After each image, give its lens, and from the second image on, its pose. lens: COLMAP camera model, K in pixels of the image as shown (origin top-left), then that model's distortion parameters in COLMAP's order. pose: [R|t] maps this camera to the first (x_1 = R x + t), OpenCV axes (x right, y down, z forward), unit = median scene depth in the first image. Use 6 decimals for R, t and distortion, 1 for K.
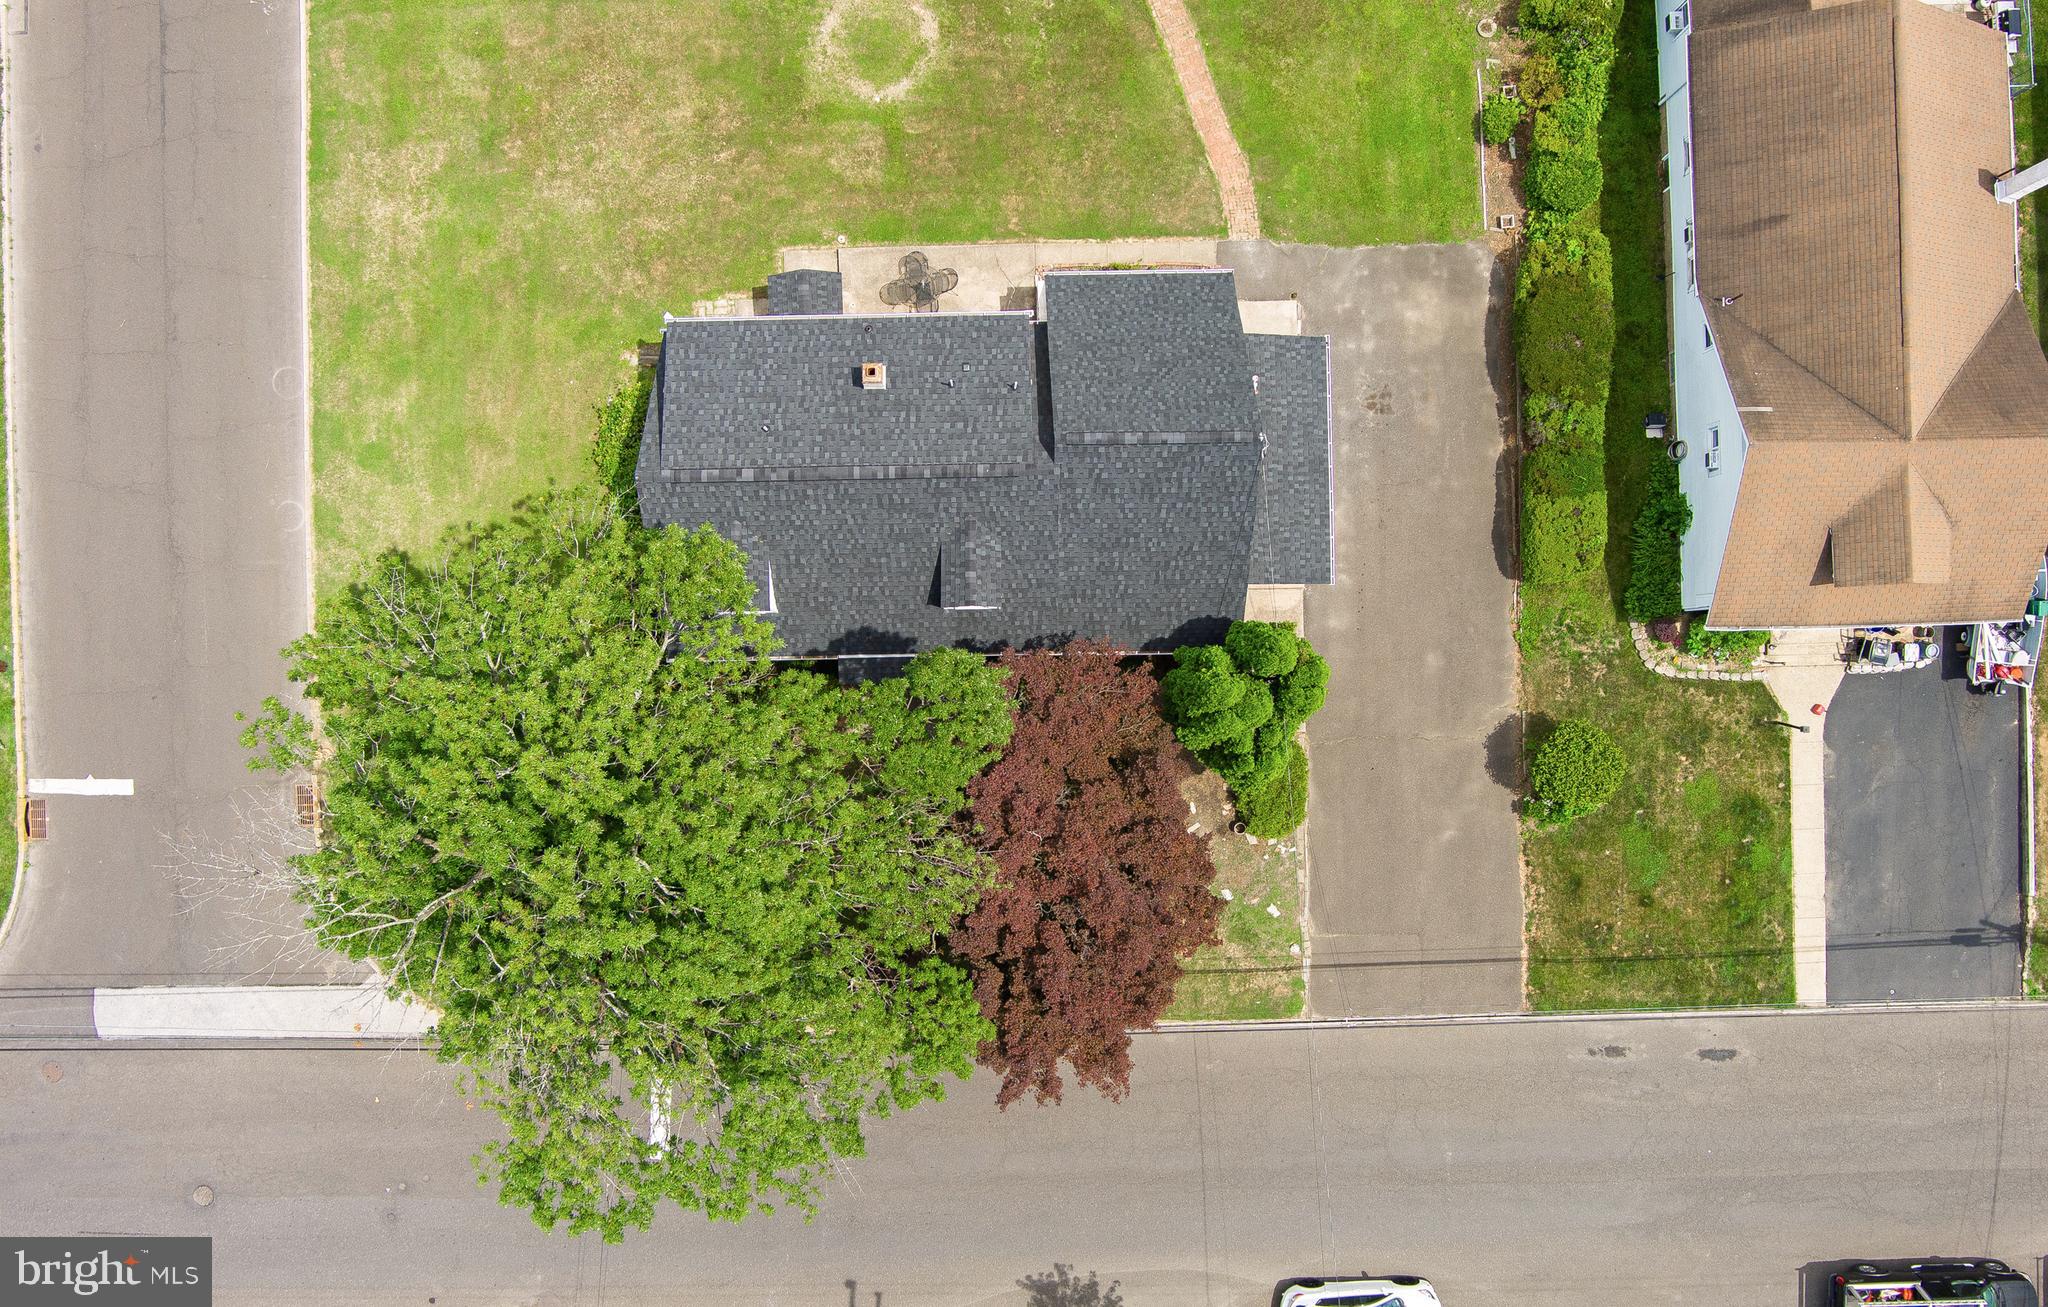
lens RADIAL K [[1660.8, 0, 1022.9], [0, 1660.8, 676.6], [0, 0, 1]] dist [-0.094682, 0.059894]
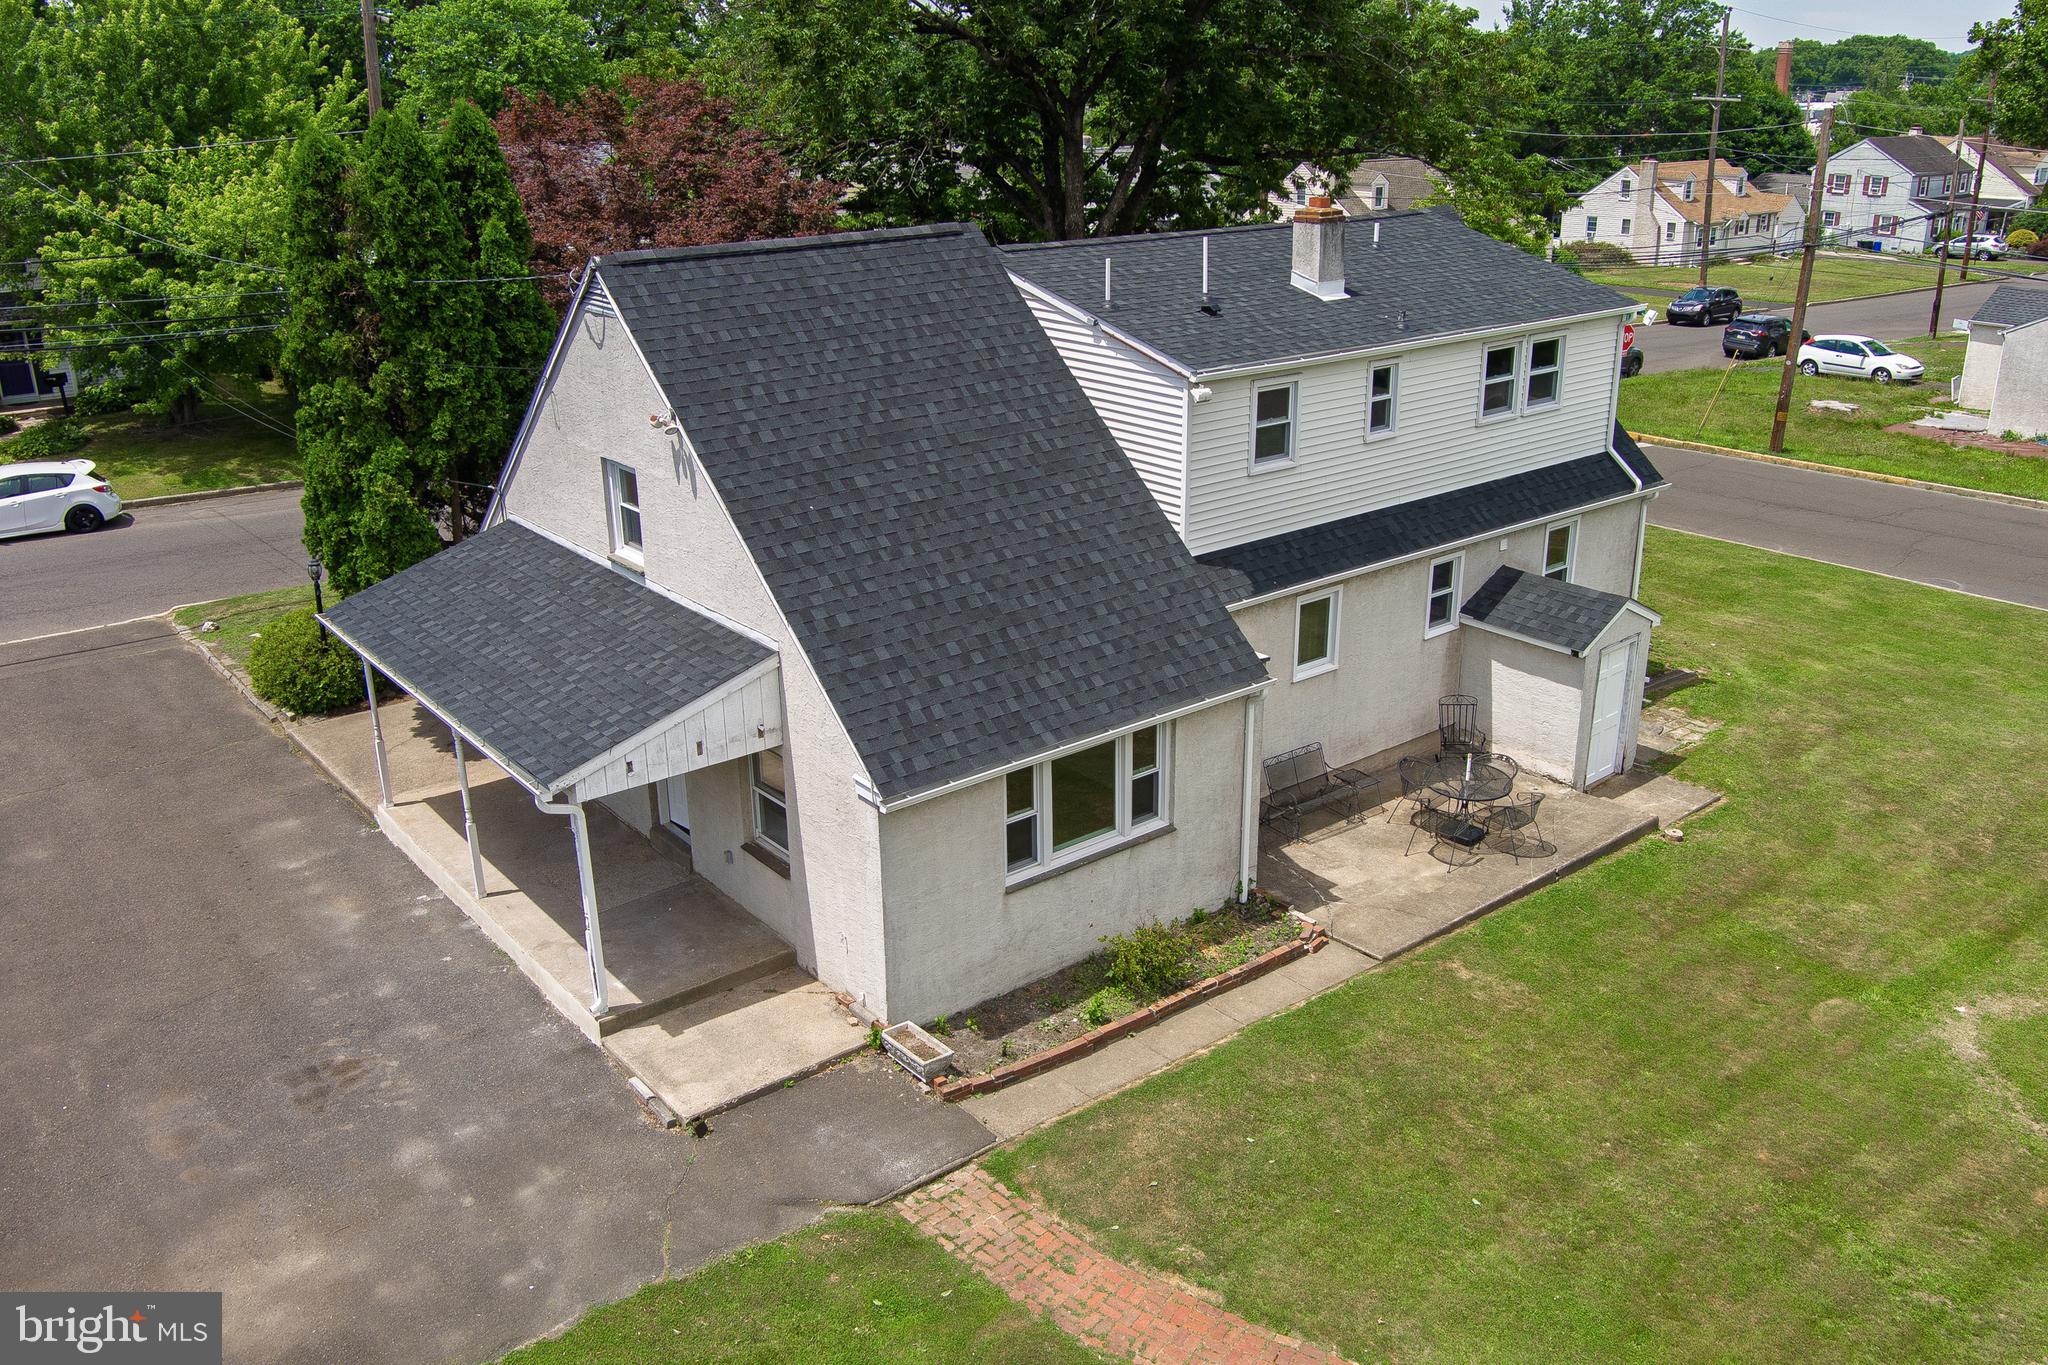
lens RADIAL K [[1650.5, 0, 1023.6], [0, 1650.5, 679.8], [0, 0, 1]] dist [-0.073084, 0.020215]
pose [[-0.791410, 0.215864, -0.571903, 0.274872], [-0.611266, -0.271974, 0.743225, -0.476586], [0.004892, 0.937781, 0.347193, 0.807986]]
